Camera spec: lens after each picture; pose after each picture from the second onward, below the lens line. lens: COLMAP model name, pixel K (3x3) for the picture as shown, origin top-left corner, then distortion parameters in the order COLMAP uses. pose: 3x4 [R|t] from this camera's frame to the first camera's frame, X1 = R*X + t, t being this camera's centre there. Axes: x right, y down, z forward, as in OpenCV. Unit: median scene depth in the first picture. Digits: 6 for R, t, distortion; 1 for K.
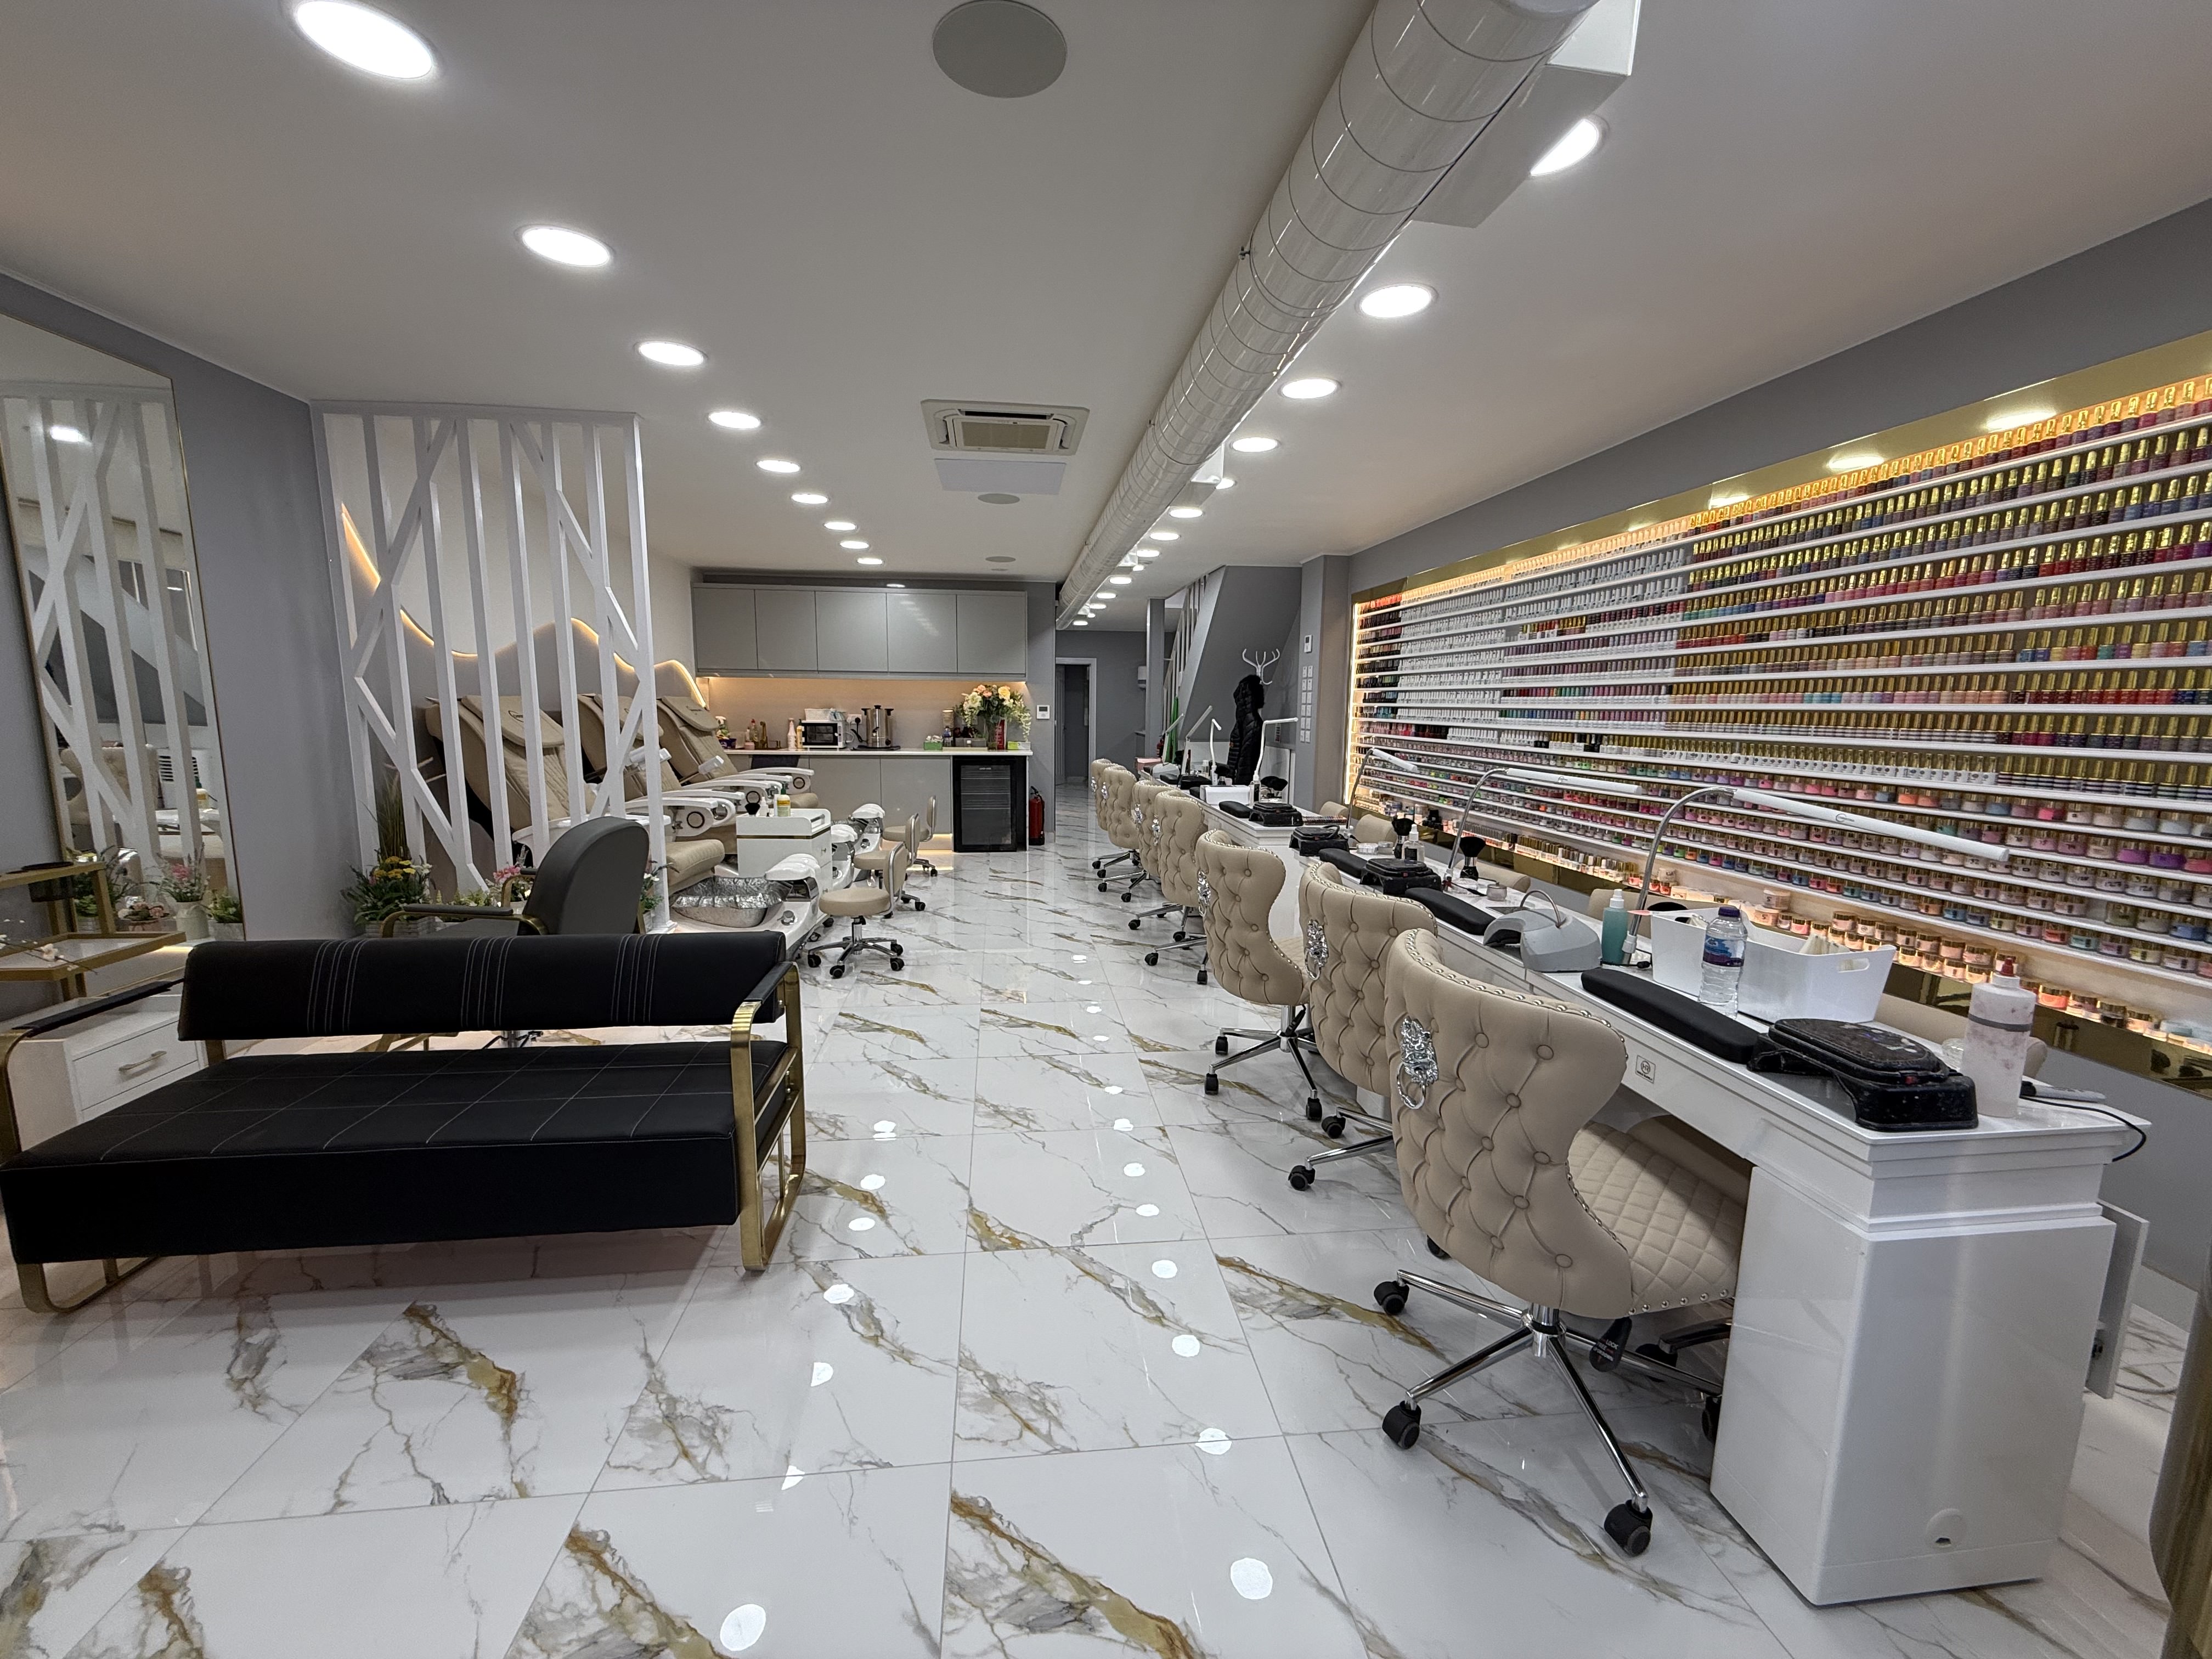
lens RADIAL K [[881.3, 0, 1098.6], [0, 881.3, 835.4], [0, 0, 1]] dist [0.002906, -0.000796]
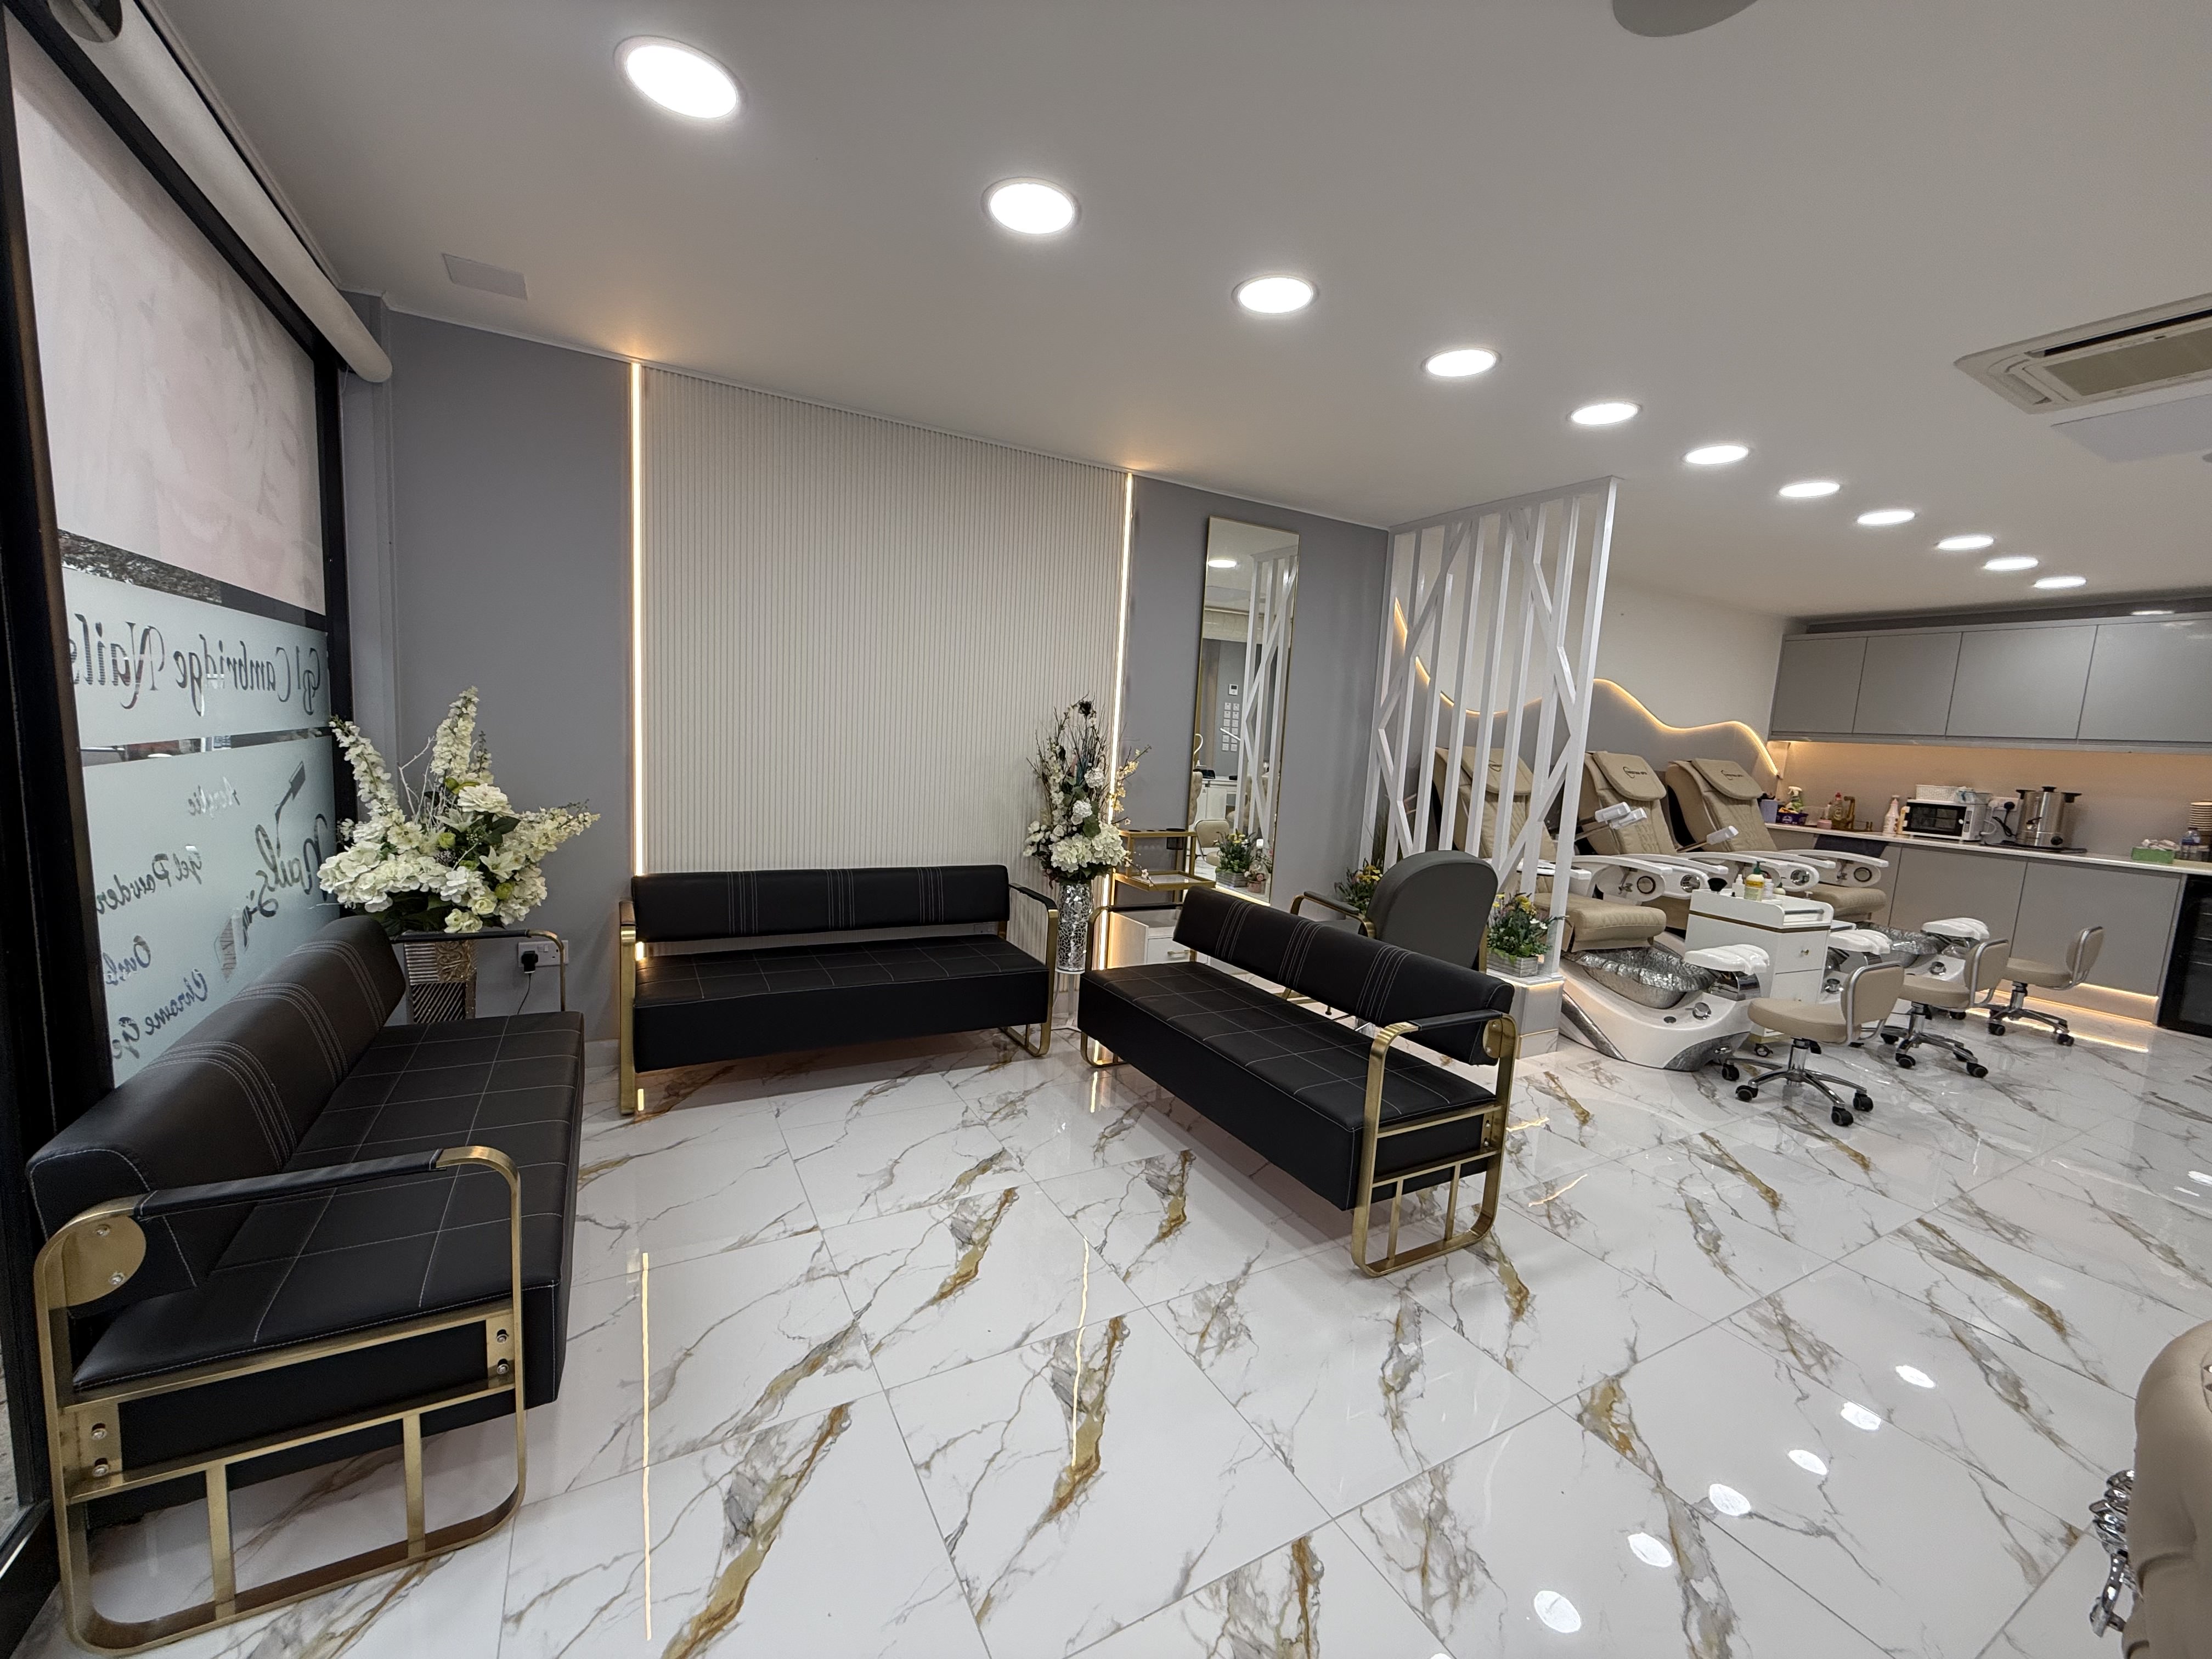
lens RADIAL K [[881.3, 0, 1103.7], [0, 881.3, 835.3], [0, 0, 1]] dist [0.002906, -0.000796]
pose [[0.386036, 0.120054, -0.914638, 0.199270], [-0.188590, 0.980825, 0.049145, -0.007482], [0.903001, 0.153520, 0.401275, 0.103816]]
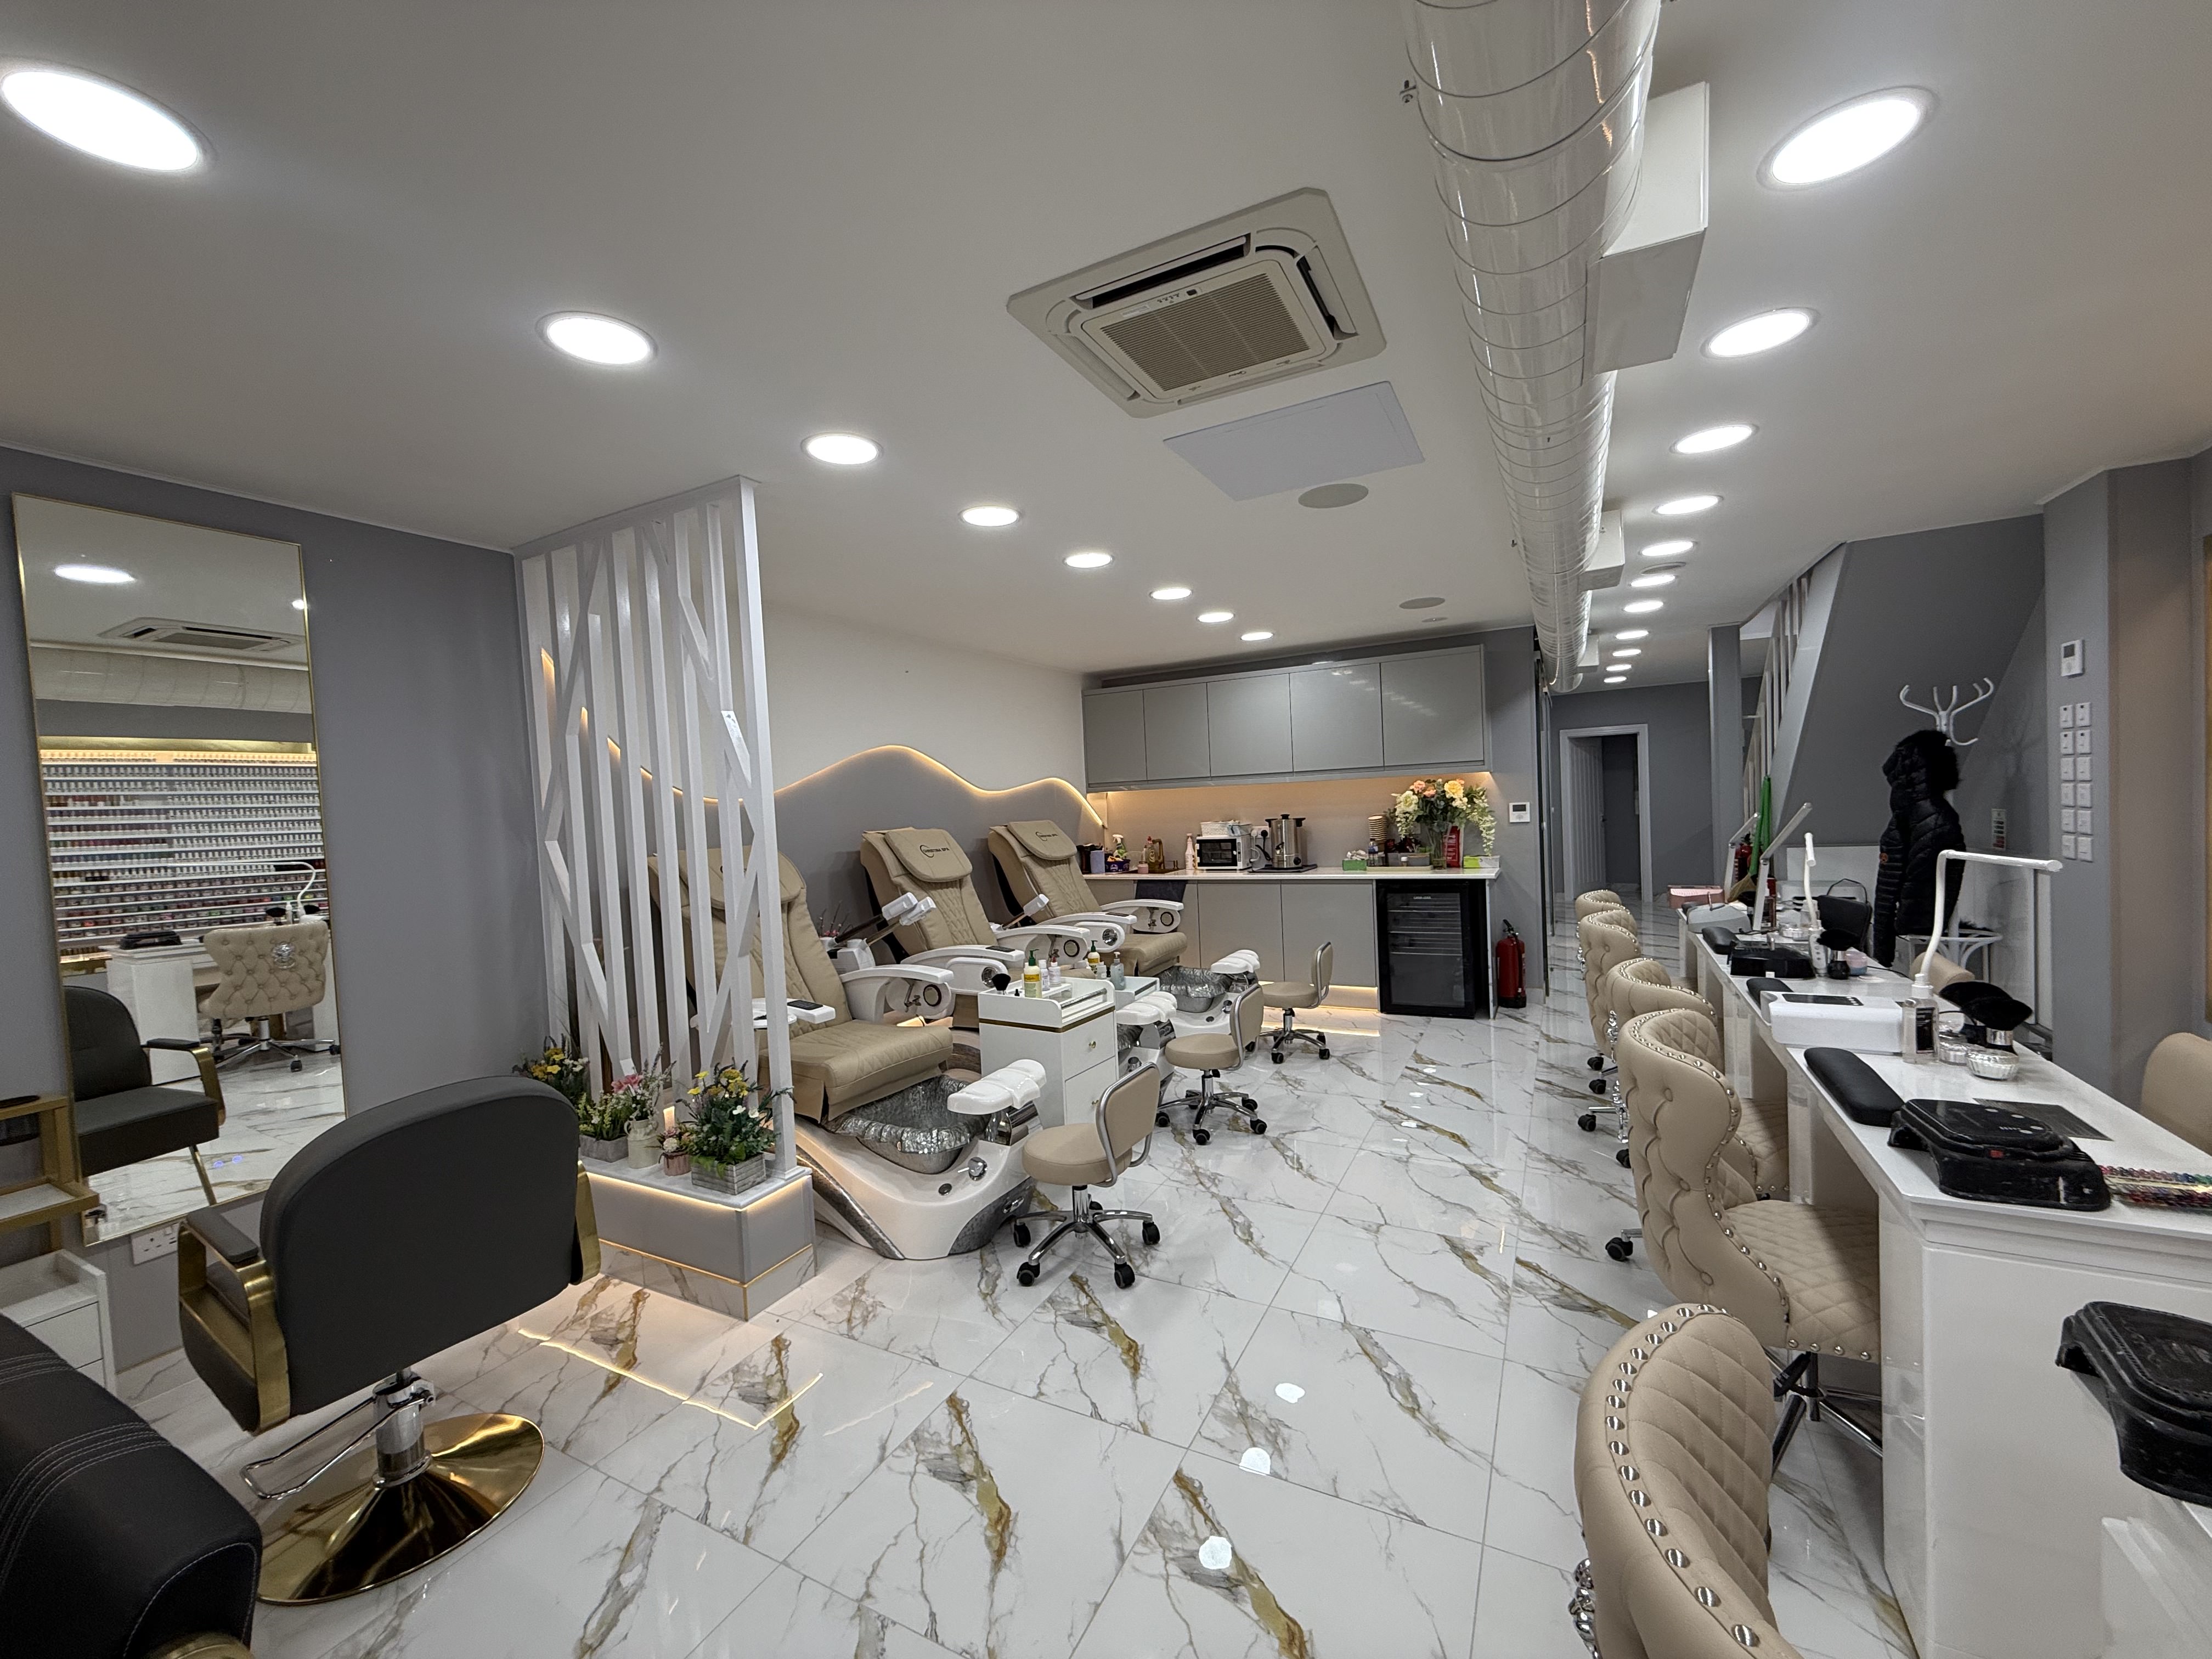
lens RADIAL K [[881.3, 0, 1100.2], [0, 881.3, 833.5], [0, 0, 1]] dist [0.002906, -0.000796]
pose [[0.824402, -0.031430, -0.565131, 0.112291], [-0.026359, 0.995242, -0.093803, -0.101827], [0.565390, 0.092228, 0.819651, 0.507601]]
